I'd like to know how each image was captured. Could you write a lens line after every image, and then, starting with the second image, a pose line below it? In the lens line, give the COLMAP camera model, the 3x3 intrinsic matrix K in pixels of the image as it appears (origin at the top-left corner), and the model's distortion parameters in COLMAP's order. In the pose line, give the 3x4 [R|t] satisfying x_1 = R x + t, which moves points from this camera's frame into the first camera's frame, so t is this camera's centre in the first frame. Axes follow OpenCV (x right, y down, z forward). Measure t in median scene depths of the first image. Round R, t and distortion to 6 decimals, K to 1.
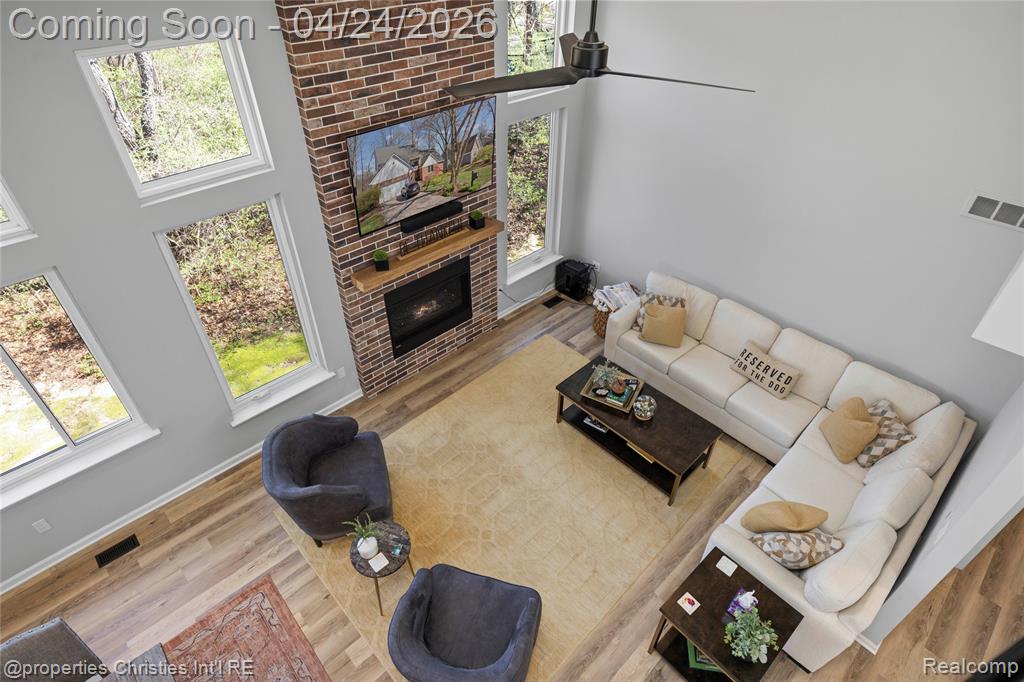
lens RADIAL K [[562.3, 0, 524.5], [0, 562.3, 343.5], [0, 0, 1]] dist [0.004075, 0.004772]
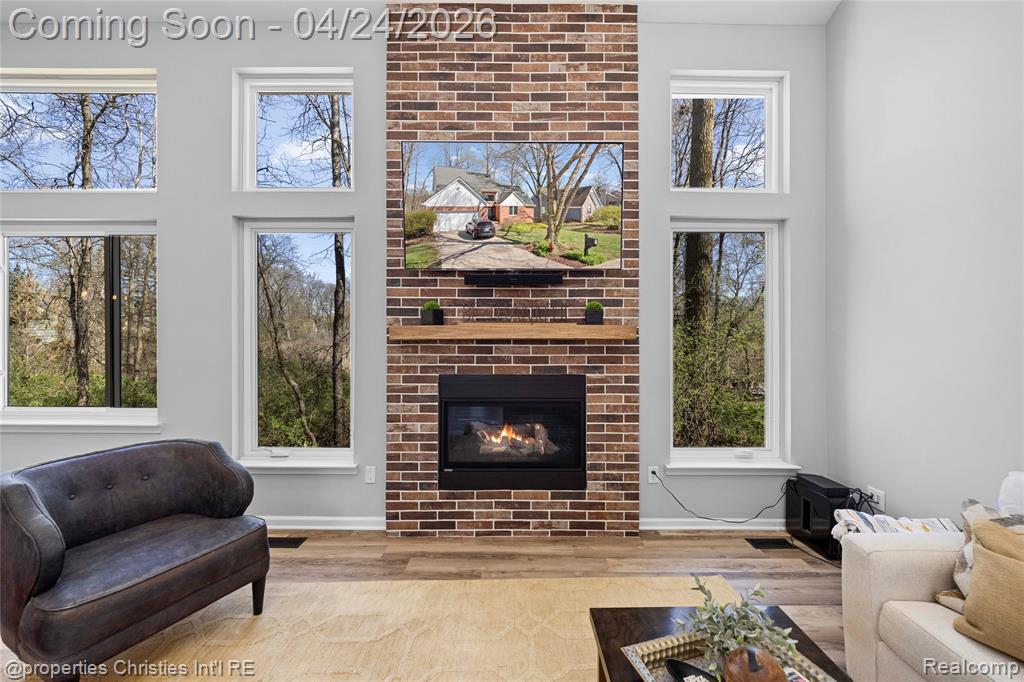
lens RADIAL K [[395.6, 0, 534.4], [0, 395.6, 347.8], [0, 0, 1]] dist [0.002990, 0.000308]
pose [[0.712759, -0.022430, -0.701050, 0.239328], [-0.434910, 0.770027, -0.466810, 0.085078], [0.550298, 0.637617, 0.539089, 0.828124]]
